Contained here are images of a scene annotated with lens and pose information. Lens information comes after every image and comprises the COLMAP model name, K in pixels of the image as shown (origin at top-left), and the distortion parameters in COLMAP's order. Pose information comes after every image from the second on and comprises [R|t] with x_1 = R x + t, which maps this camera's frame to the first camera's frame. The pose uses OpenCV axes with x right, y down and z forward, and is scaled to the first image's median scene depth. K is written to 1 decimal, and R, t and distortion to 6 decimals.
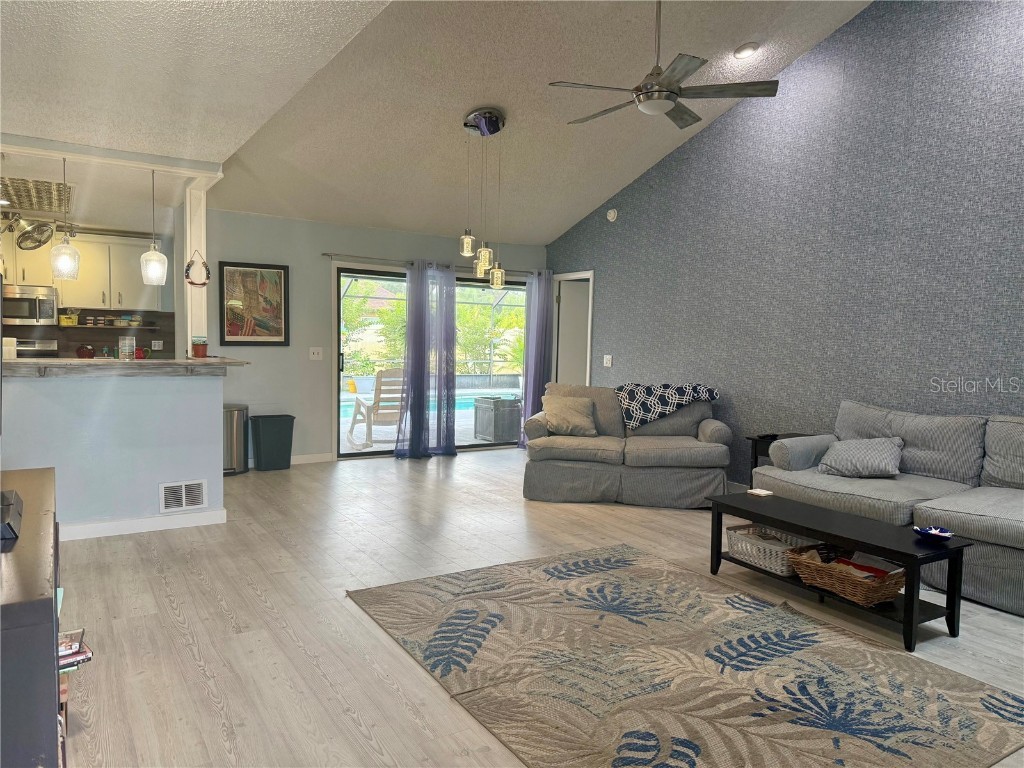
lens RADIAL K [[725.0, 0, 512.4], [0, 725.0, 384.3], [0, 0, 1]] dist [0.085191, -0.101555]
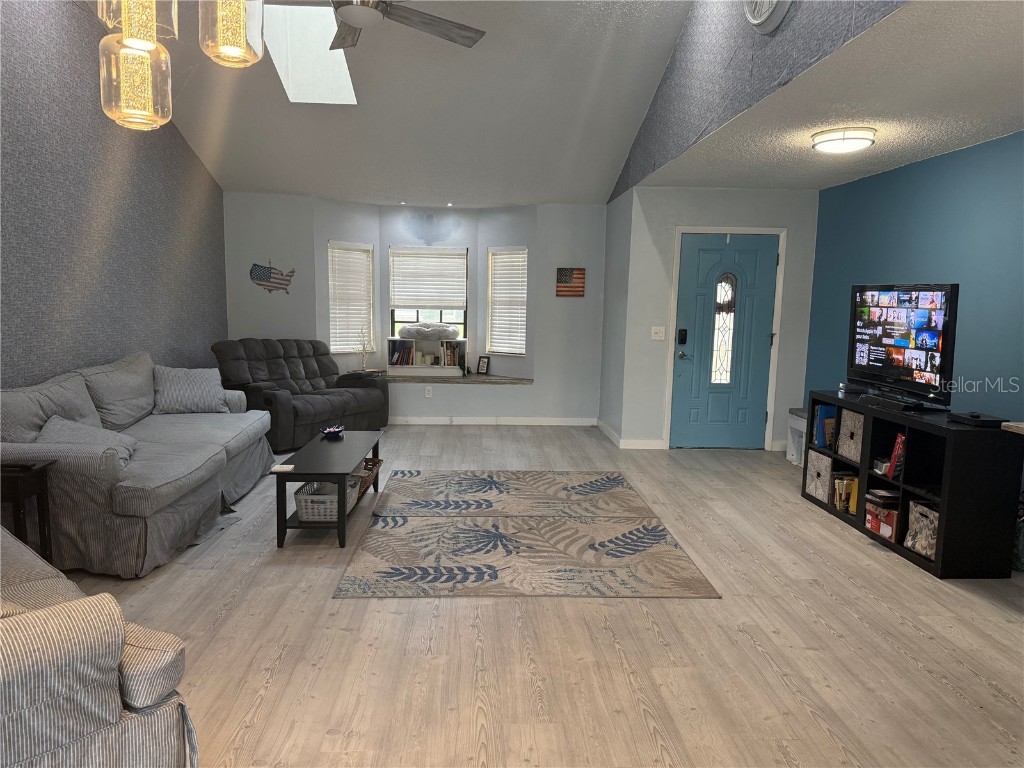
lens RADIAL K [[725.0, 0, 510.8], [0, 725.0, 384.2], [0, 0, 1]] dist [0.085191, -0.101555]
pose [[-0.876918, -0.091564, 0.471838, -0.473519], [-0.002662, 0.982597, 0.185733, -0.180742], [-0.480633, 0.161617, -0.861900, 2.193004]]
